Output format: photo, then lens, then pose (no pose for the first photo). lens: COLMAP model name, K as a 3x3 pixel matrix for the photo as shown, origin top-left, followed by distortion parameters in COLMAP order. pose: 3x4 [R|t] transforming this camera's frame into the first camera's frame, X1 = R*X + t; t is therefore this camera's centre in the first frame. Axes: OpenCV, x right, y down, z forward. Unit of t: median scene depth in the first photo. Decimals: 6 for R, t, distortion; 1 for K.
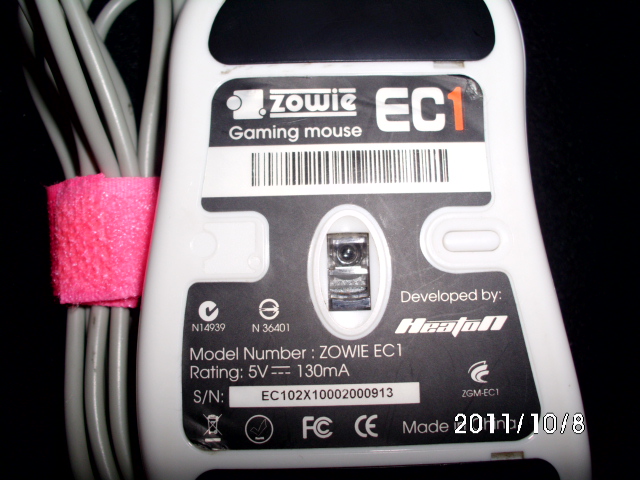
lens RADIAL K [[707.7, 0, 322.7], [0, 707.7, 237.9], [0, 0, 1]] dist [-0.174949, 0.000000]
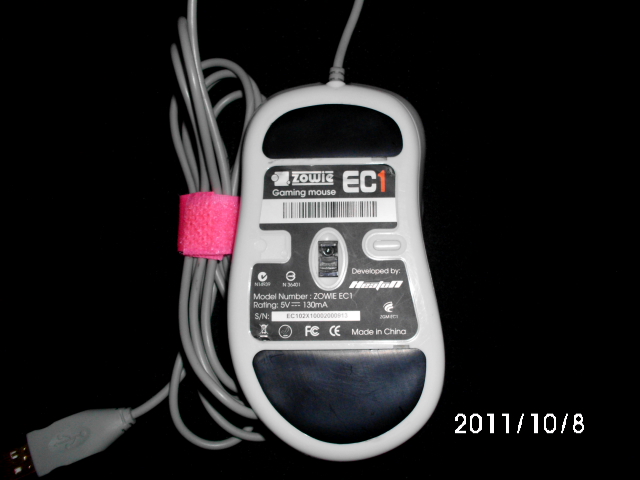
lens RADIAL K [[707.7, 0, 318.6], [0, 707.7, 241.6], [0, 0, 1]] dist [-0.174949, 0.000000]
pose [[0.998833, 0.008473, -0.047554, 0.107872], [-0.008705, 0.999951, -0.004670, 0.004946], [0.047512, 0.005078, 0.998858, -1.120124]]
